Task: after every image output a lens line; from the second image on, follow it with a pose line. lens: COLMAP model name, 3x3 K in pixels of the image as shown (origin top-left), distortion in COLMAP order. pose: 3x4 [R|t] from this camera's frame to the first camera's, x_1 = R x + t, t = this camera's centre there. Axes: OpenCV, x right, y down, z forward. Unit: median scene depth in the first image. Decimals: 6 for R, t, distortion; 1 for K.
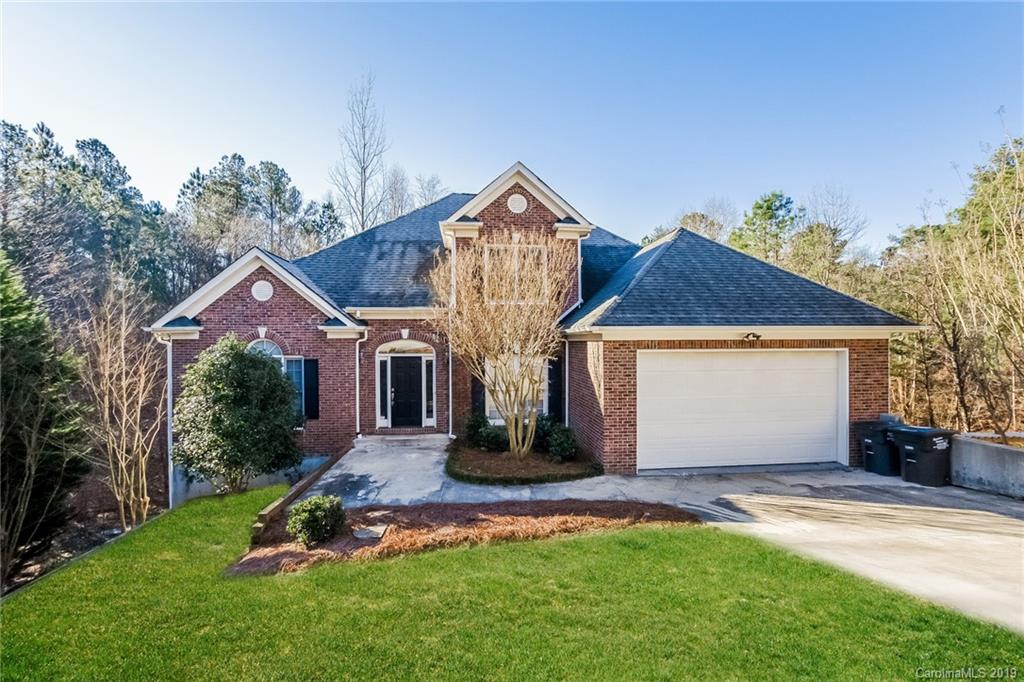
lens RADIAL K [[451.5, 0, 522.9], [0, 451.5, 342.5], [0, 0, 1]] dist [-0.003900, -0.000392]
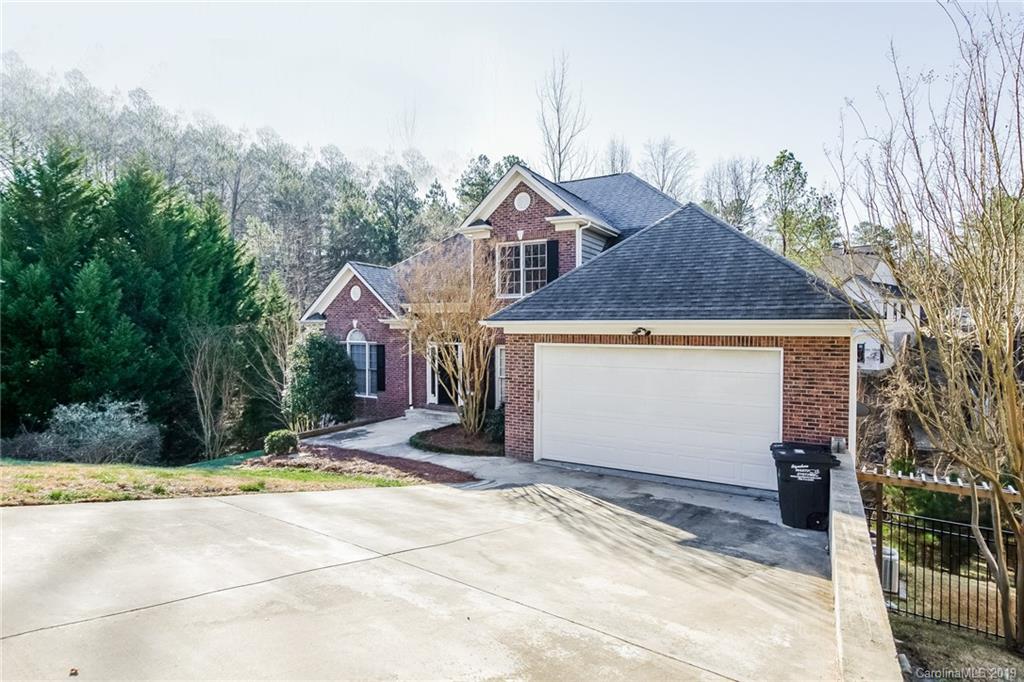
lens RADIAL K [[542.5, 0, 512.0], [0, 542.5, 341.0], [0, 0, 1]] dist [0.002163, 0.000165]
pose [[0.804646, 0.022050, -0.593346, 0.917398], [-0.010177, 0.999676, 0.023349, -0.016676], [0.593668, -0.012749, 0.804609, -0.040451]]
